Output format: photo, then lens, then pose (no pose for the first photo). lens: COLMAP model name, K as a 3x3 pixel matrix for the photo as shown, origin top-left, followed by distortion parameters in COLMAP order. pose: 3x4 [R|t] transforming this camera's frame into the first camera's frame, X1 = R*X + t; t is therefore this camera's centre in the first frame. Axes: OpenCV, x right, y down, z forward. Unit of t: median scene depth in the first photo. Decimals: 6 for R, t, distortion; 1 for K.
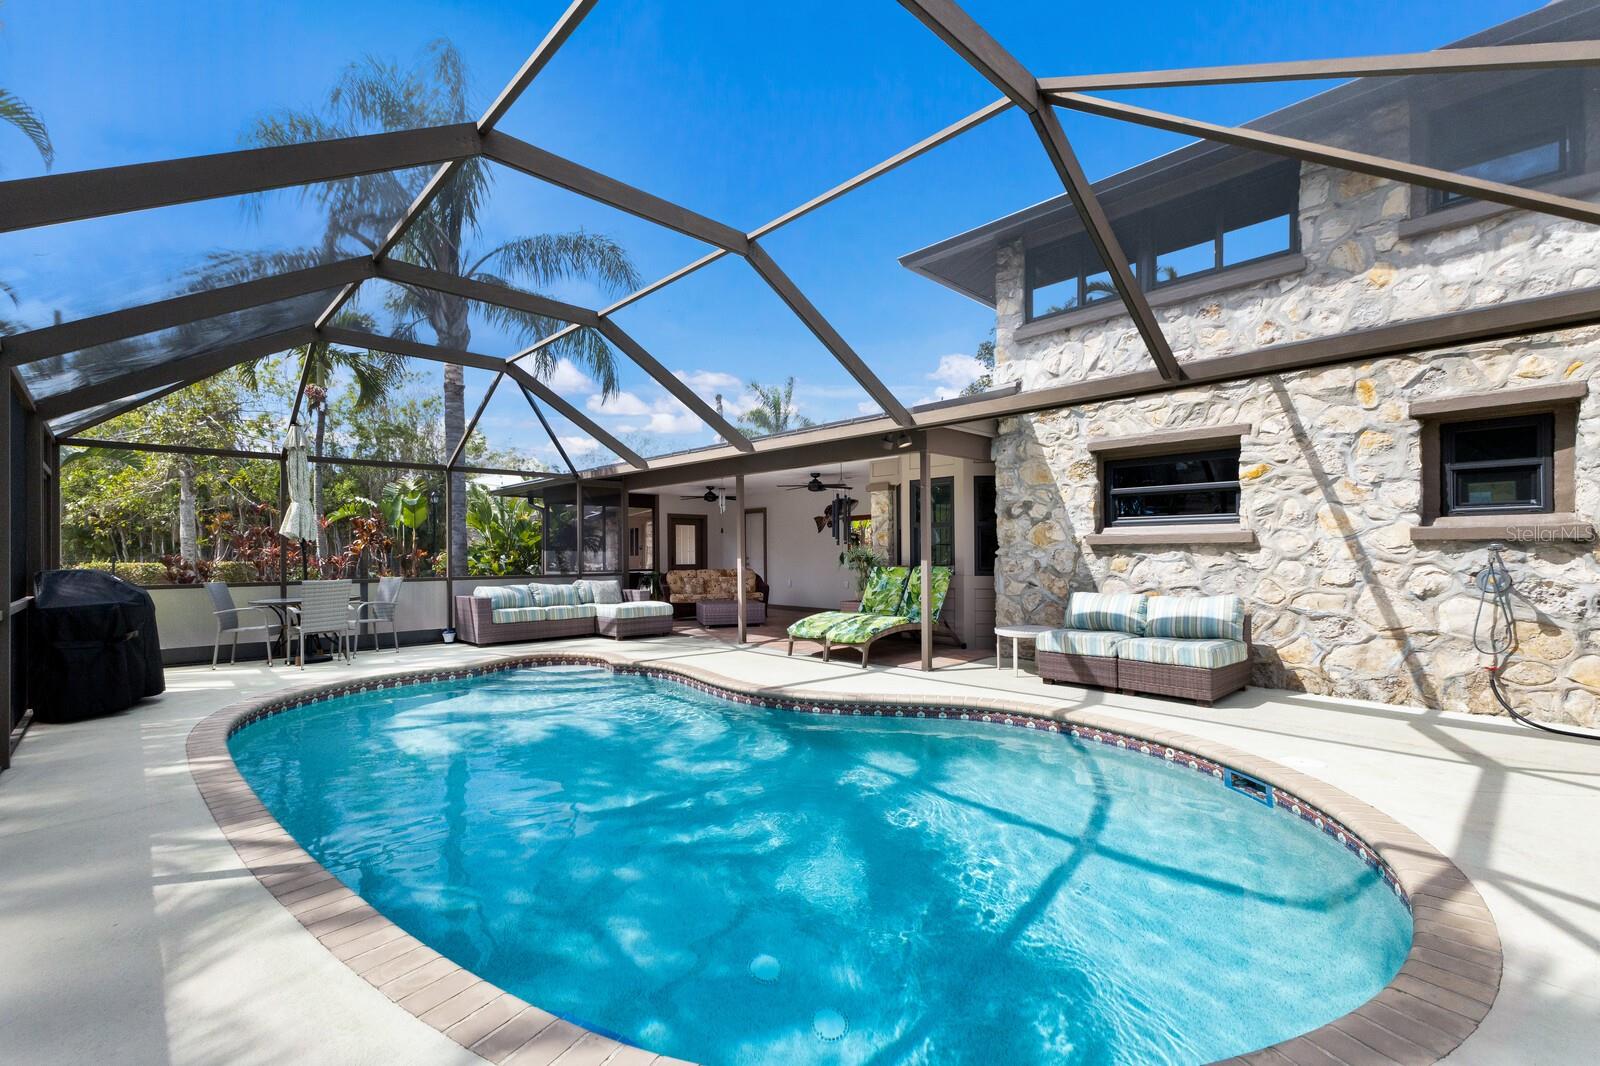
lens RADIAL K [[697.7, 0, 798.3], [0, 697.7, 548.4], [0, 0, 1]] dist [0.008585, -0.000043]
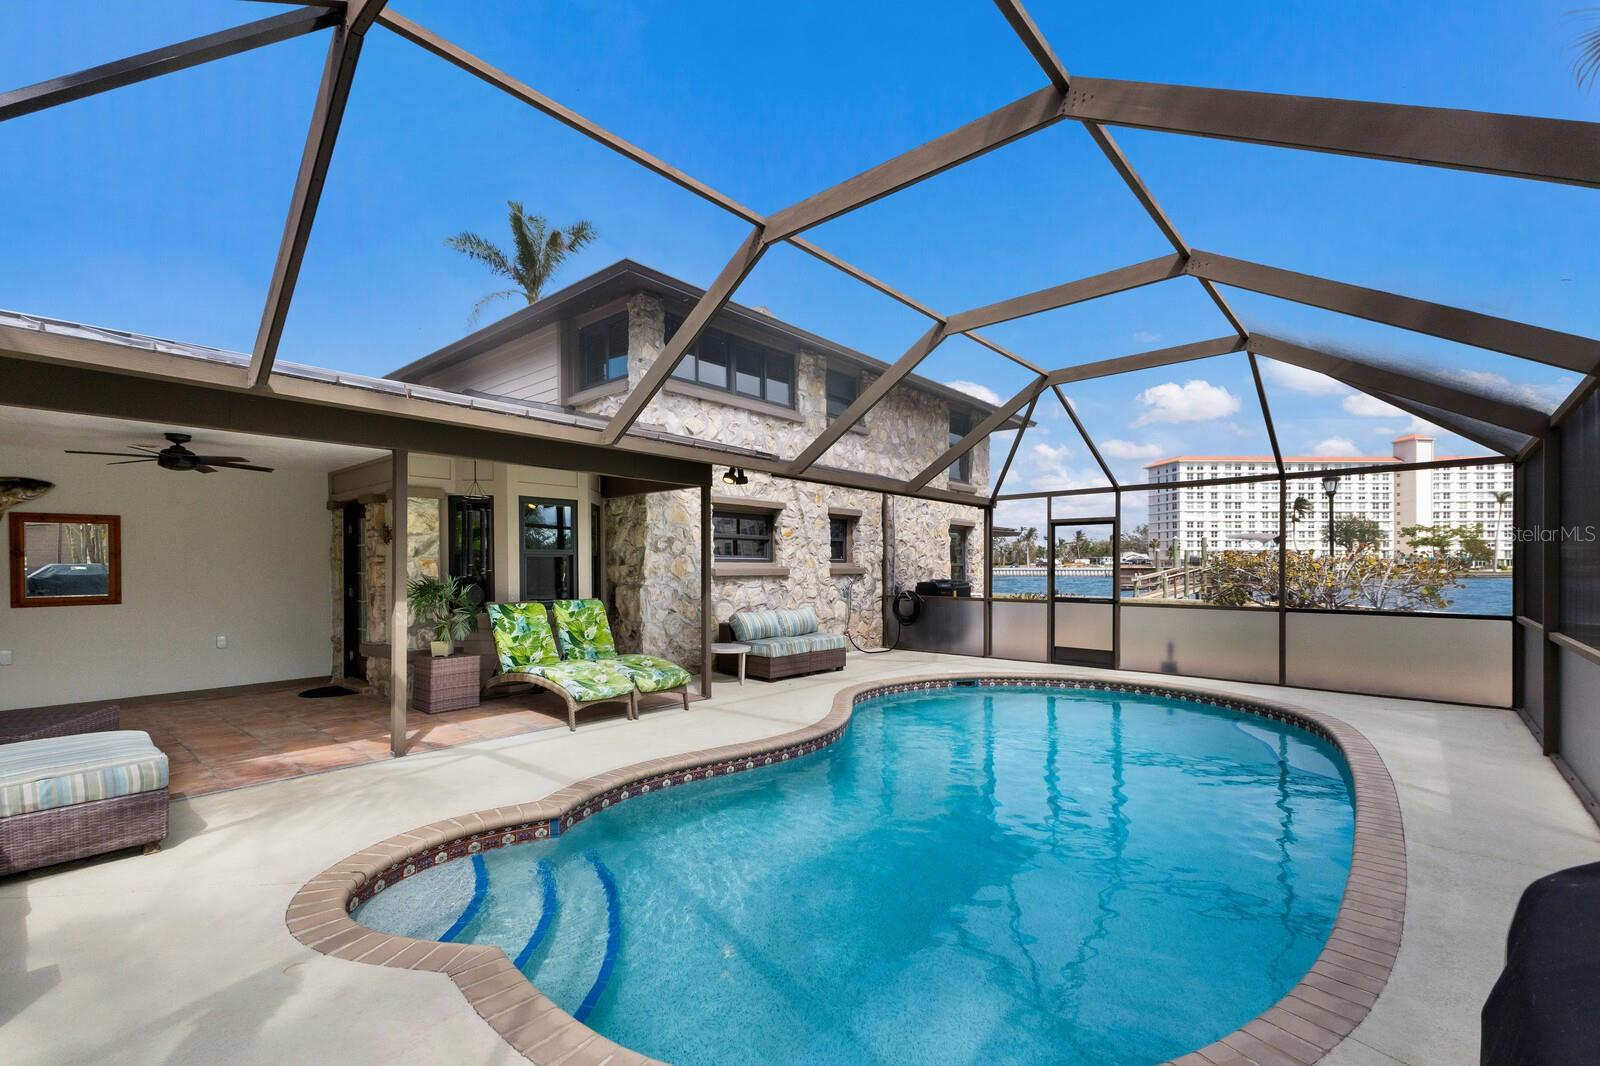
lens RADIAL K [[697.7, 0, 797.4], [0, 697.7, 566.4], [0, 0, 1]] dist [0.008585, -0.000043]
pose [[-0.092409, 0.005738, 0.995705, -0.806356], [-0.004428, 0.999971, -0.006173, -0.014573], [-0.995711, -0.004980, -0.092381, 0.901641]]
